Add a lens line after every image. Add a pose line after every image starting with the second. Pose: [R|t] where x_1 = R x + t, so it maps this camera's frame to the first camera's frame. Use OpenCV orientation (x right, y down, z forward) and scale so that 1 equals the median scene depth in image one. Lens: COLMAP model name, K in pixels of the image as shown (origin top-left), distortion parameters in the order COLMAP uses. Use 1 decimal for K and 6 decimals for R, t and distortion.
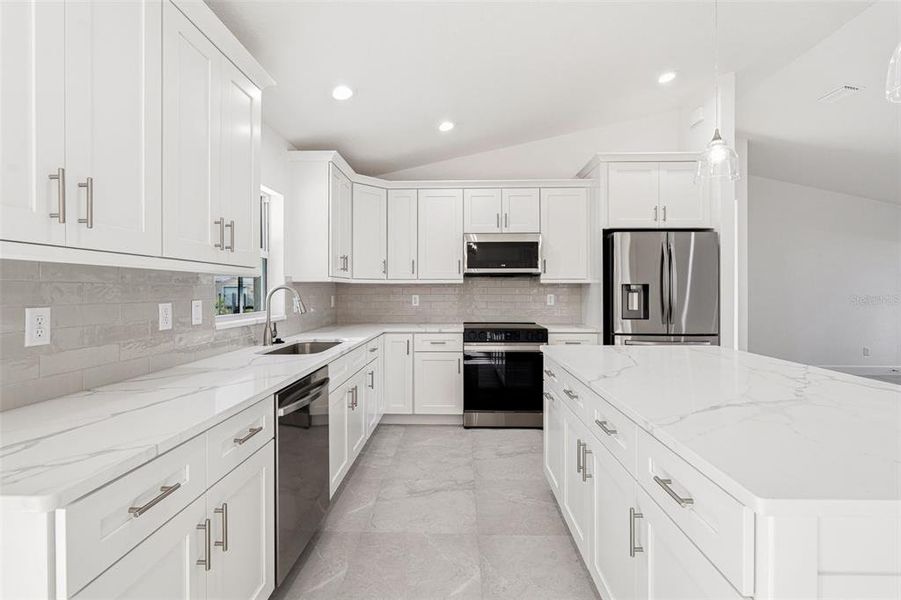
lens RADIAL K [[412.1, 0, 451.4], [0, 412.1, 289.7], [0, 0, 1]] dist [0.000514, -0.000863]
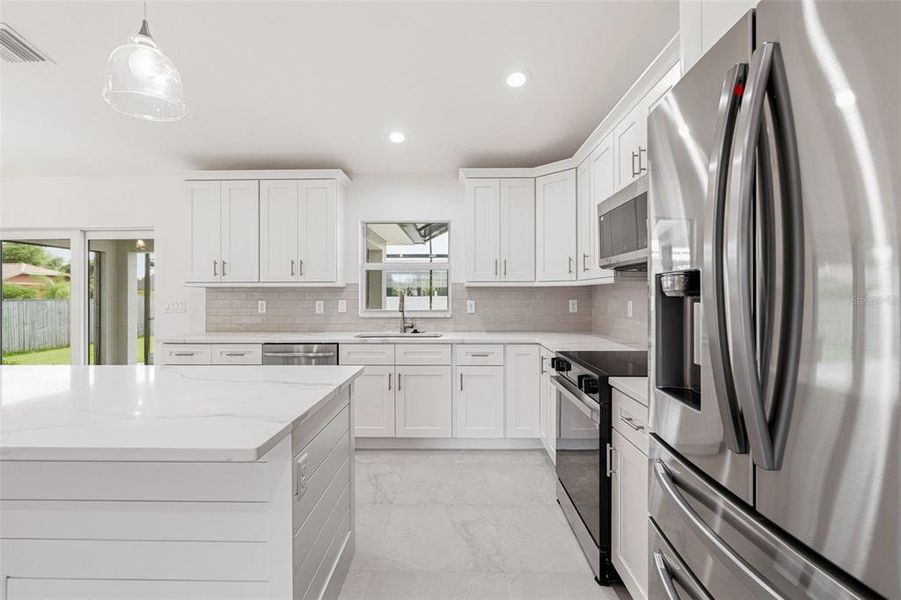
lens RADIAL K [[412.1, 0, 444.3], [0, 412.1, 291.3], [0, 0, 1]] dist [0.000514, -0.000863]
pose [[-0.003623, -0.005776, -0.999977, 0.712292], [0.005204, 0.999970, -0.005795, -0.000552], [0.999980, -0.005225, -0.003593, 0.824410]]
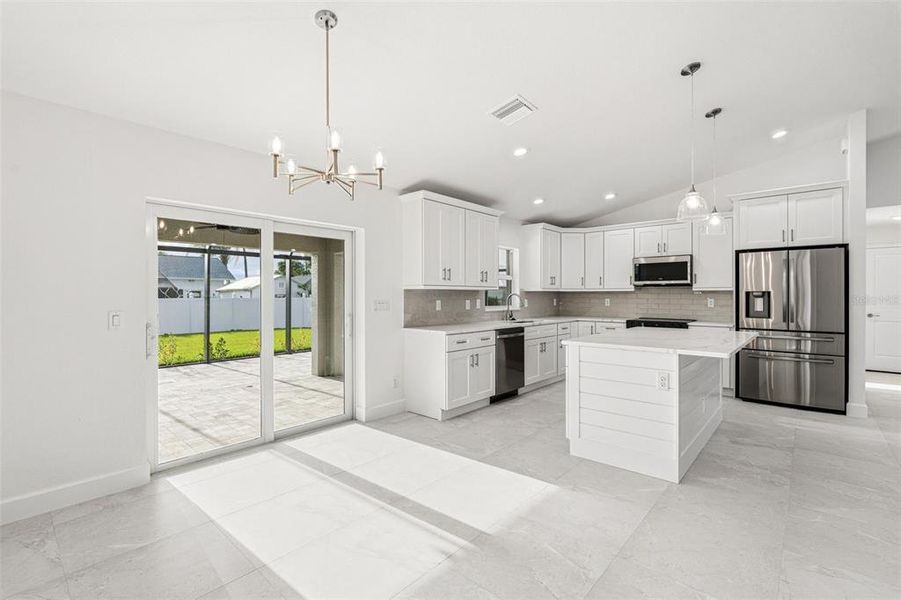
lens RADIAL K [[412.1, 0, 448.4], [0, 412.1, 295.4], [0, 0, 1]] dist [0.000514, -0.000863]
pose [[0.764963, 0.000935, -0.644074, 0.528256], [-0.000081, 0.999999, 0.001356, -0.002157], [0.644074, -0.000985, 0.764962, -0.645750]]
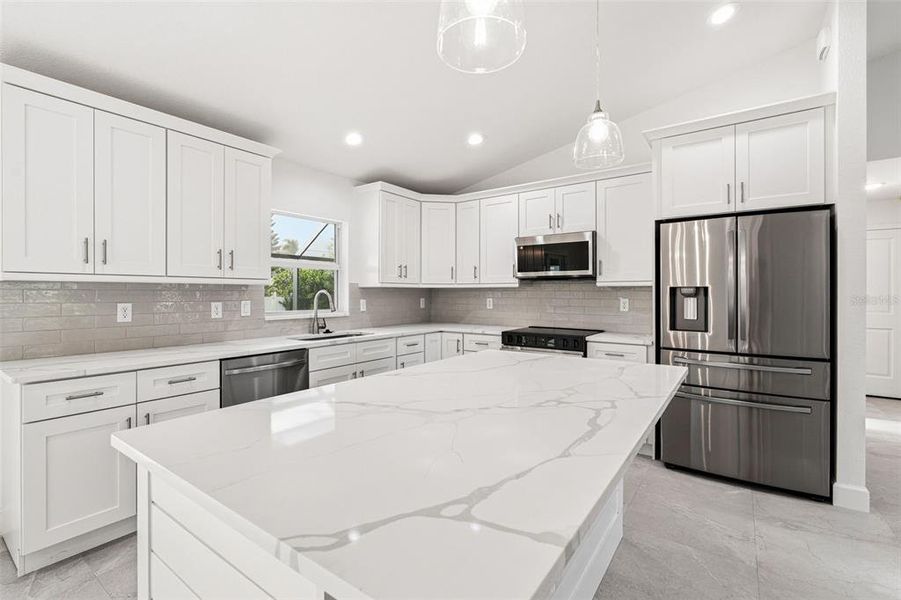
lens RADIAL K [[412.1, 0, 449.1], [0, 412.1, 292.7], [0, 0, 1]] dist [0.000514, -0.000863]
pose [[0.824972, 0.000508, -0.565173, 0.504390], [0.000318, 0.999999, 0.001362, -0.003533], [0.565173, -0.001303, 0.824971, 0.081615]]
